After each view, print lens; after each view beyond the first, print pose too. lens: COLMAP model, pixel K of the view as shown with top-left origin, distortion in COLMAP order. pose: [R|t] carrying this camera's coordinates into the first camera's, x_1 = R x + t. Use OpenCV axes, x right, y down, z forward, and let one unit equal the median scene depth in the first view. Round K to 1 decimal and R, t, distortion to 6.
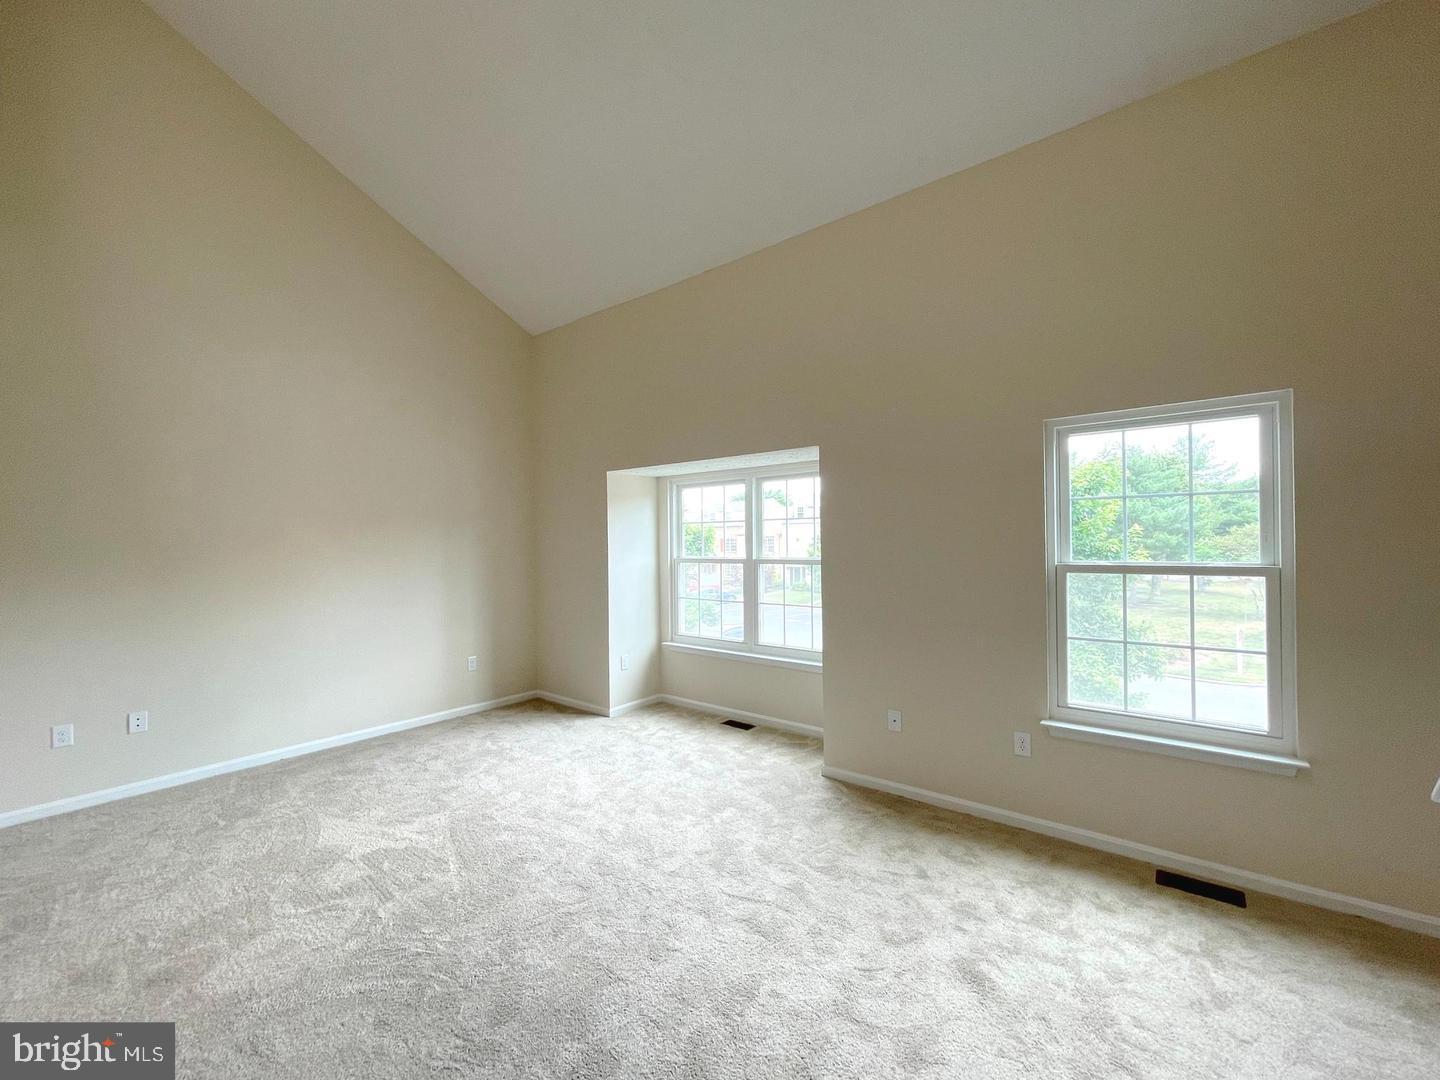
lens RADIAL K [[579.3, 0, 716.5], [0, 579.3, 539.8], [0, 0, 1]] dist [-0.000317, -0.000012]
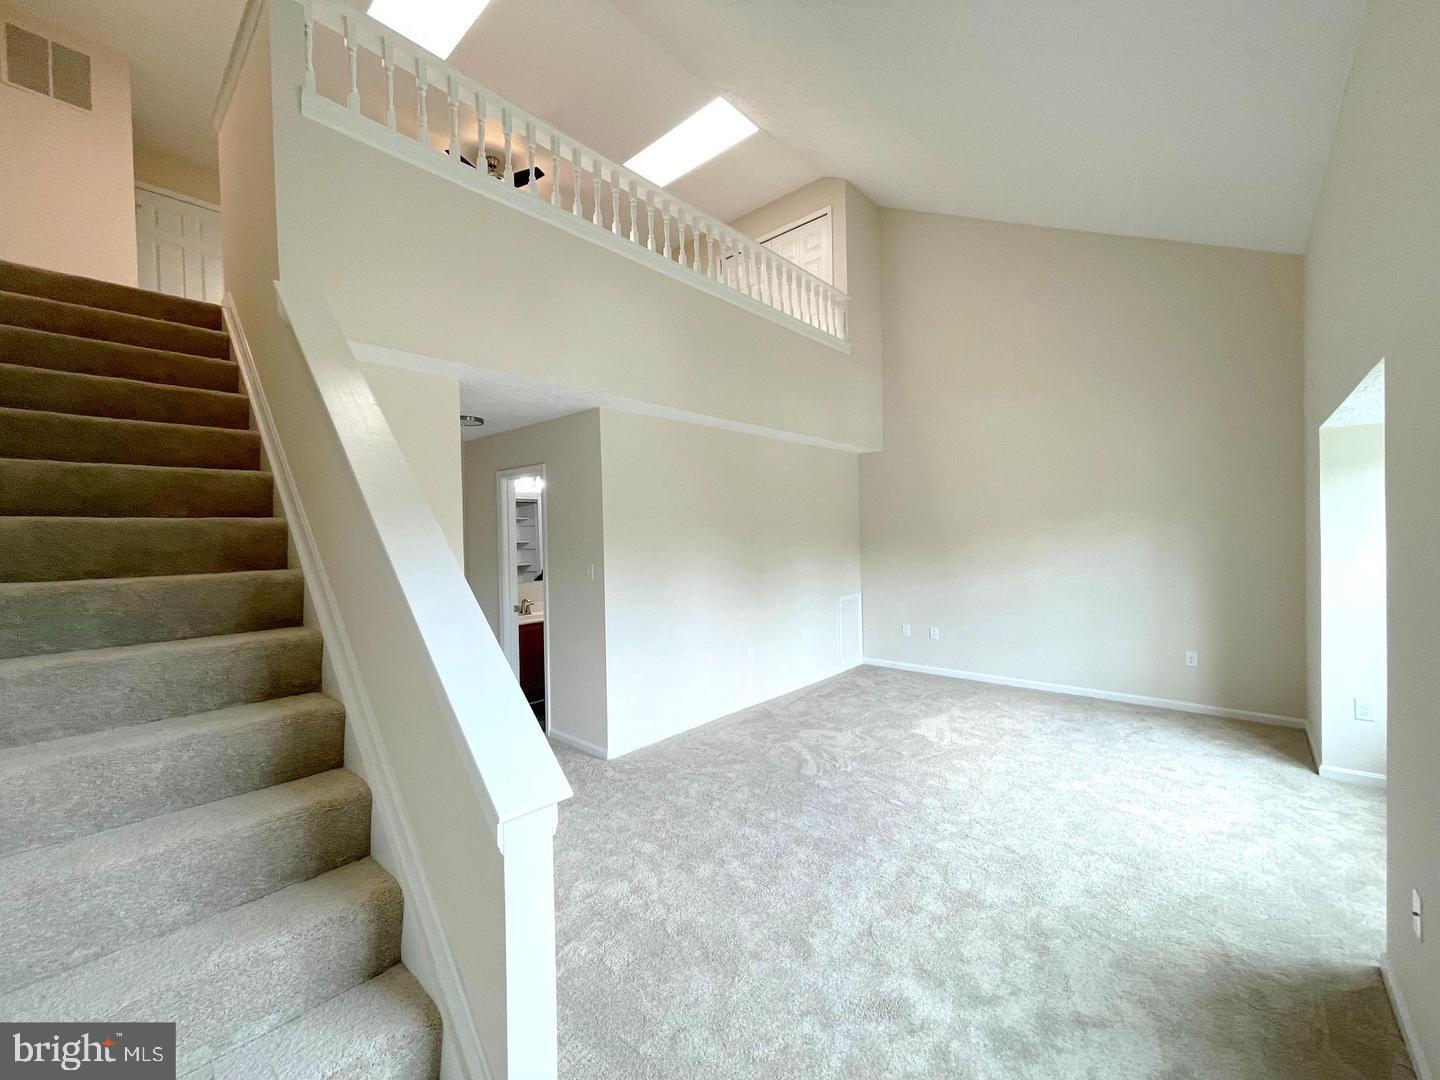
lens RADIAL K [[579.3, 0, 715.7], [0, 579.3, 541.0], [0, 0, 1]] dist [-0.000317, -0.000012]
pose [[-0.056293, 0.021296, -0.998187, 0.762445], [0.029418, 0.999374, 0.019663, -0.015863], [0.997981, -0.028258, -0.056884, 0.446330]]
